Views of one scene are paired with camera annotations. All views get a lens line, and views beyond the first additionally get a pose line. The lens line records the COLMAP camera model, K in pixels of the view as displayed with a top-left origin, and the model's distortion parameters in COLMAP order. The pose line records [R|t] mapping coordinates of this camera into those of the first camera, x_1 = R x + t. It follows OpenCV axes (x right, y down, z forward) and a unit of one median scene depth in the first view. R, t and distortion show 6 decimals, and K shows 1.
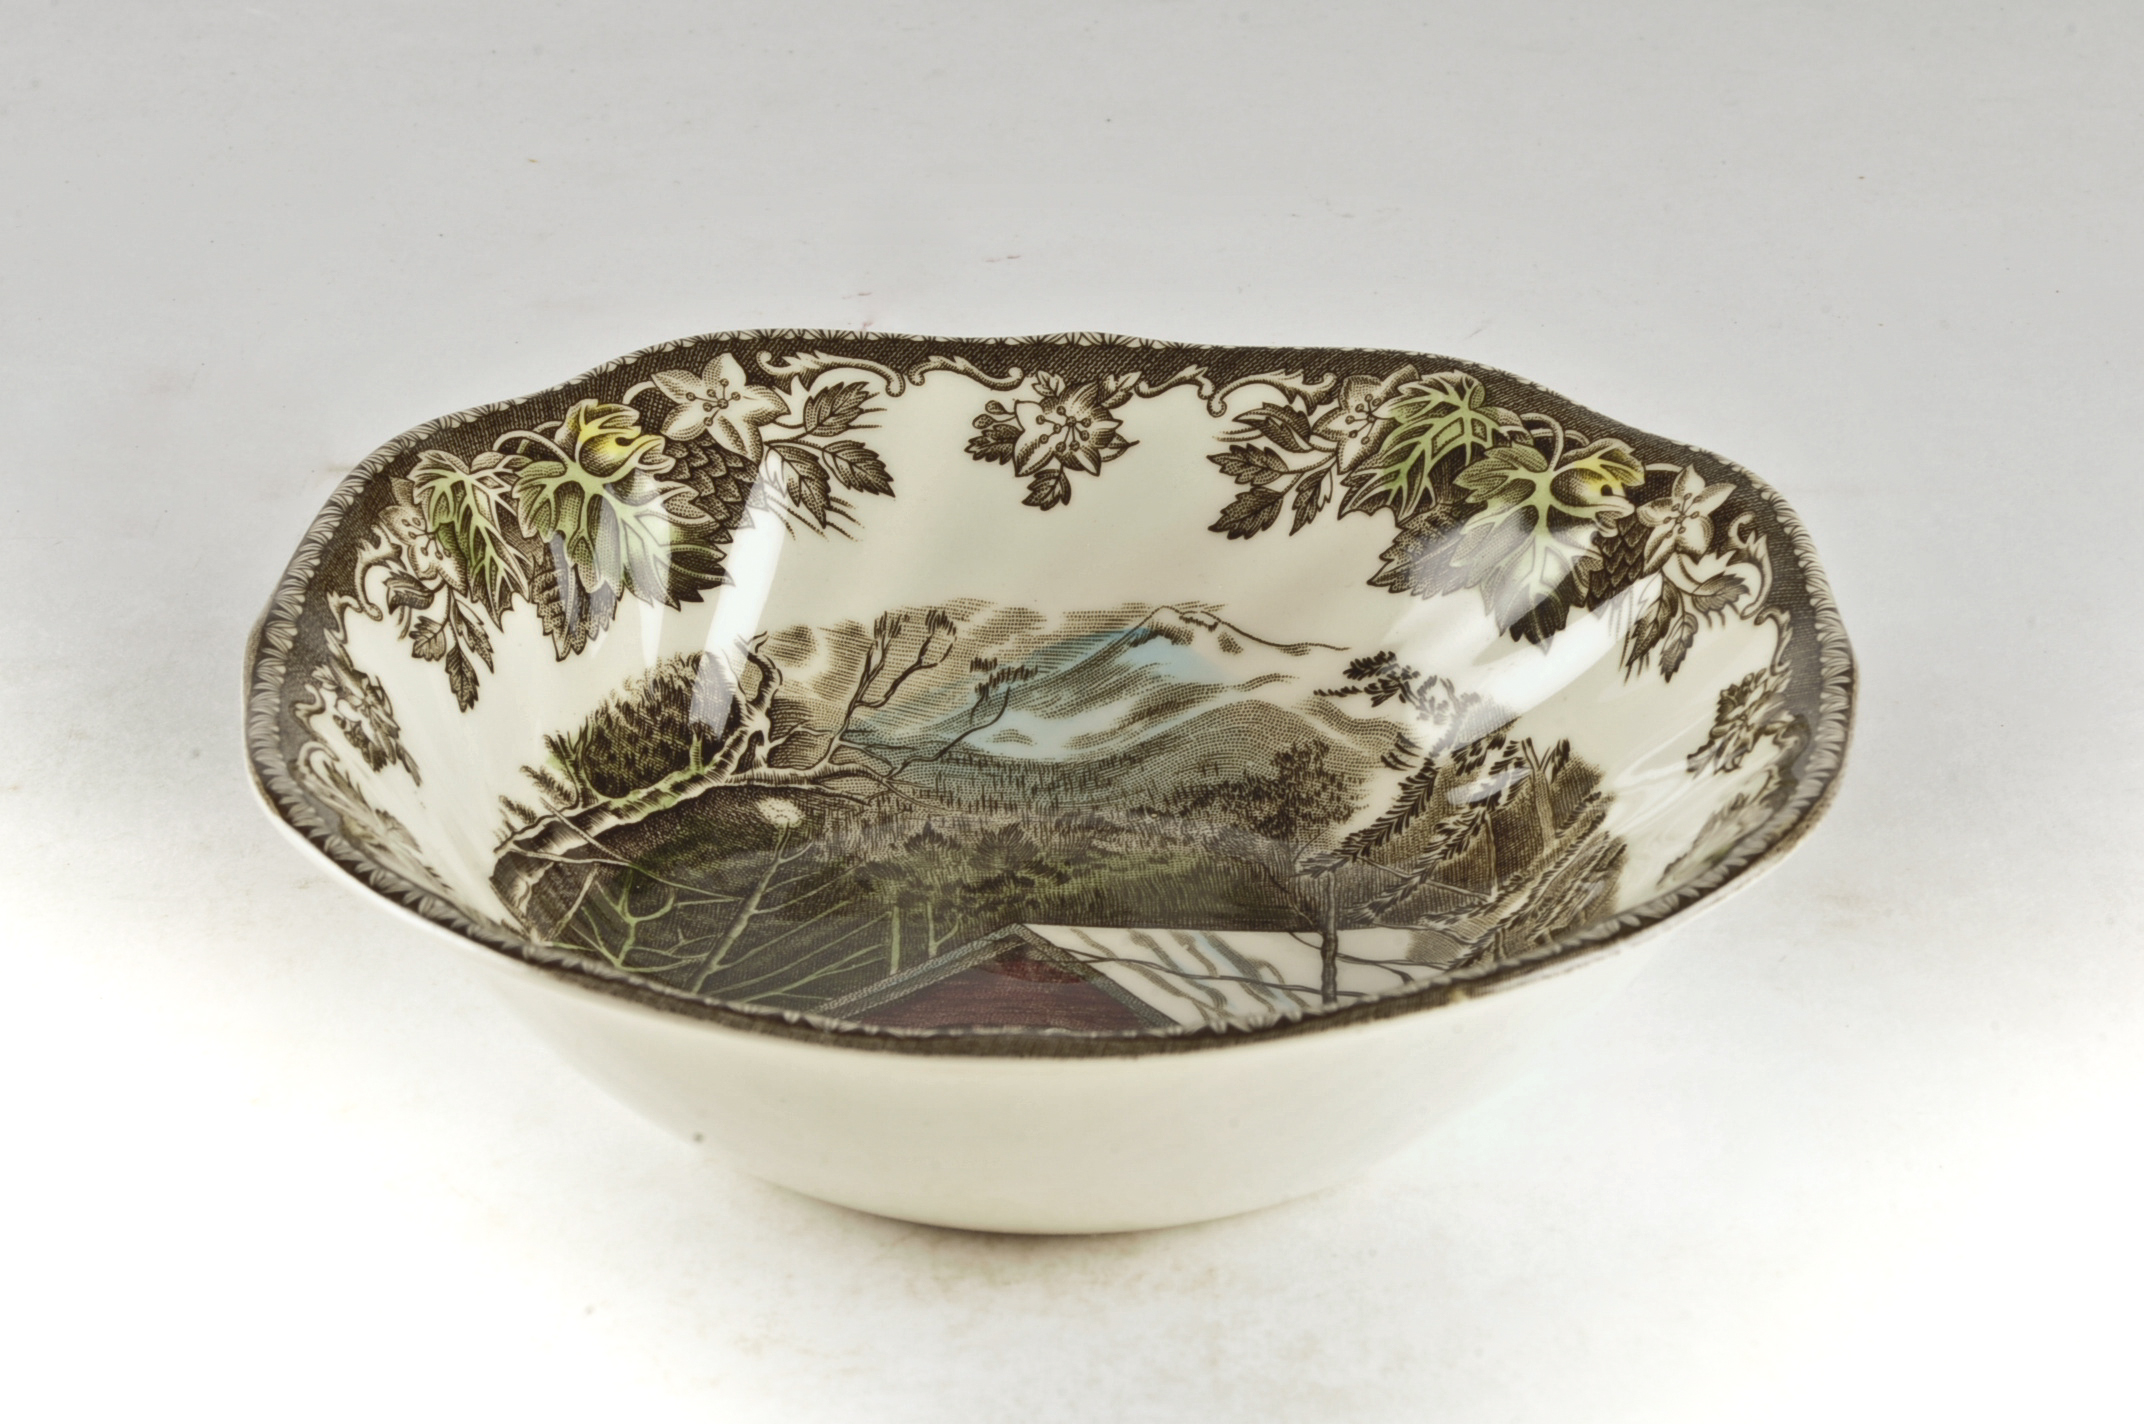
lens RADIAL K [[7763.4, 0, 1077.6], [0, 7763.4, 713.2], [0, 0, 1]] dist [0.319246, 0.000000]
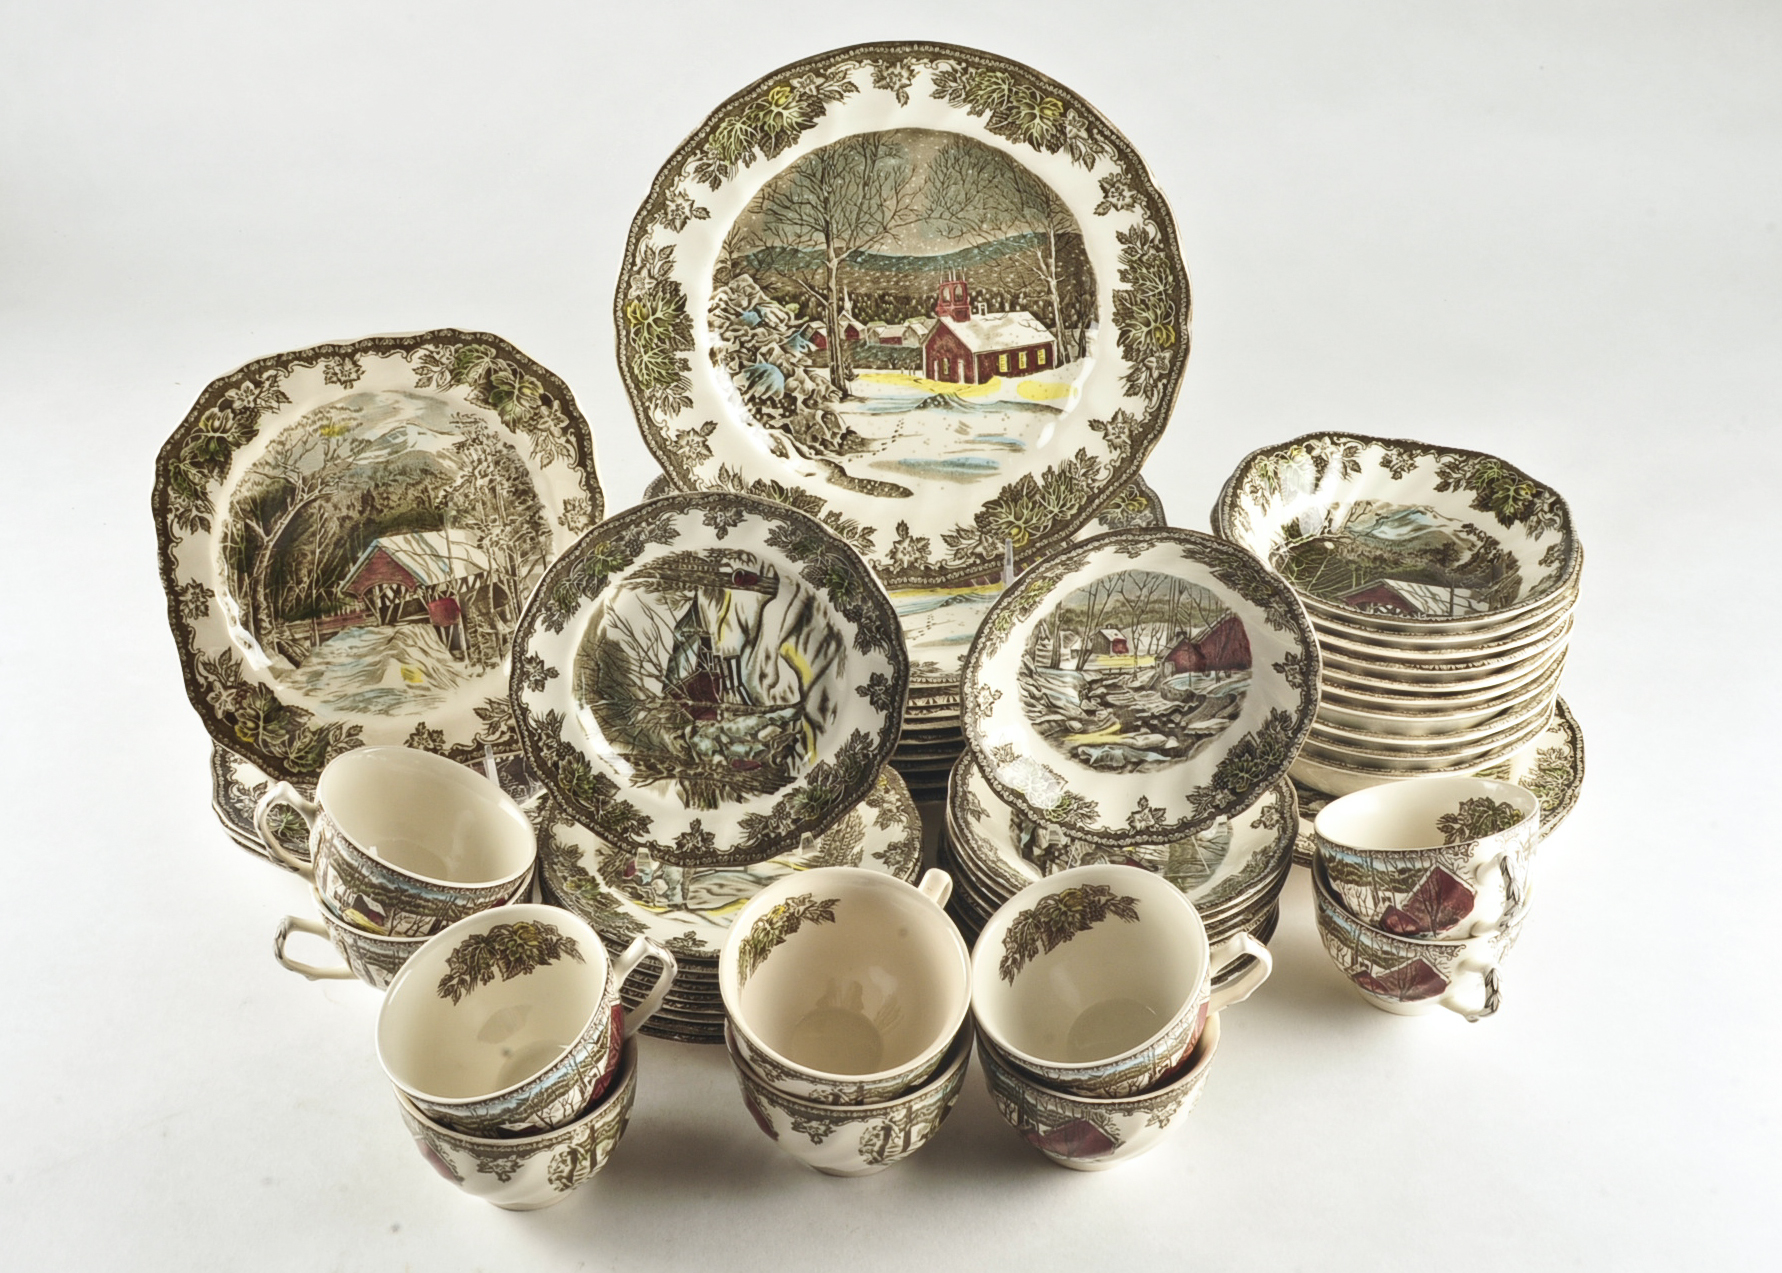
lens RADIAL K [[2857.1, 0, 880.6], [0, 2857.1, 643.5], [0, 0, 1]] dist [-0.166100, 0.000000]
pose [[0.985979, 0.113022, -0.122763, -0.083958], [-0.097777, 0.987476, 0.123819, -0.105725], [0.135220, -0.110079, 0.984682, -0.615406]]
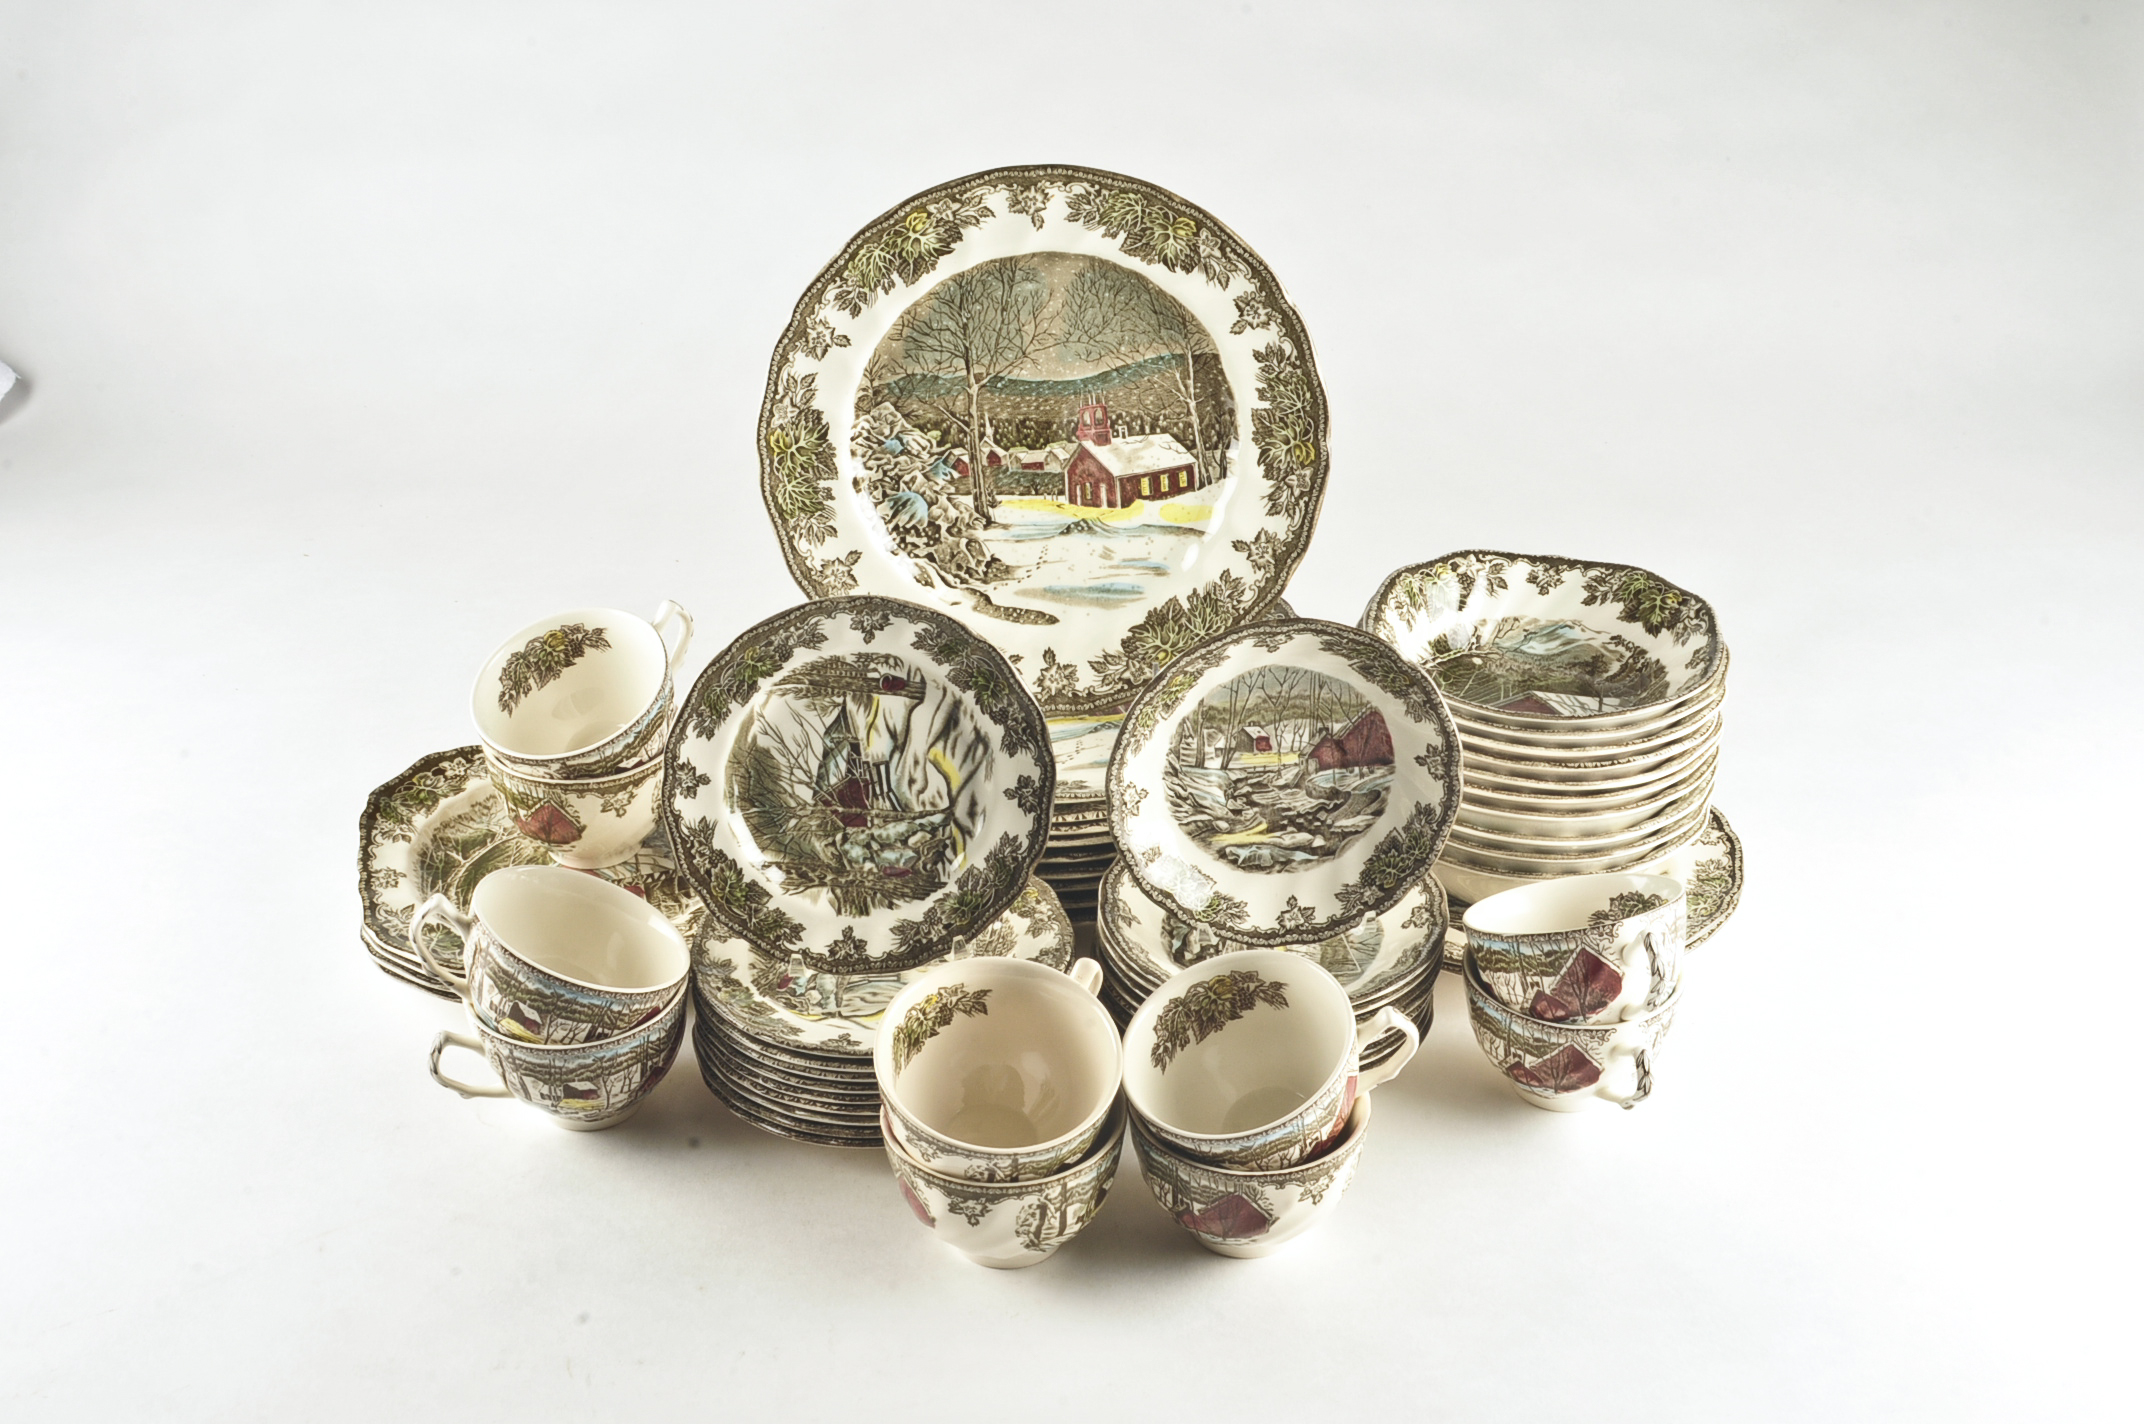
lens RADIAL K [[3327.3, 0, 1070.8], [0, 3327.3, 707.3], [0, 0, 1]] dist [-0.119763, 0.000000]
pose [[0.988941, 0.078570, -0.125791, -0.027170], [-0.074449, 0.996533, 0.037141, -0.013540], [0.128273, -0.027365, 0.991361, -0.876315]]
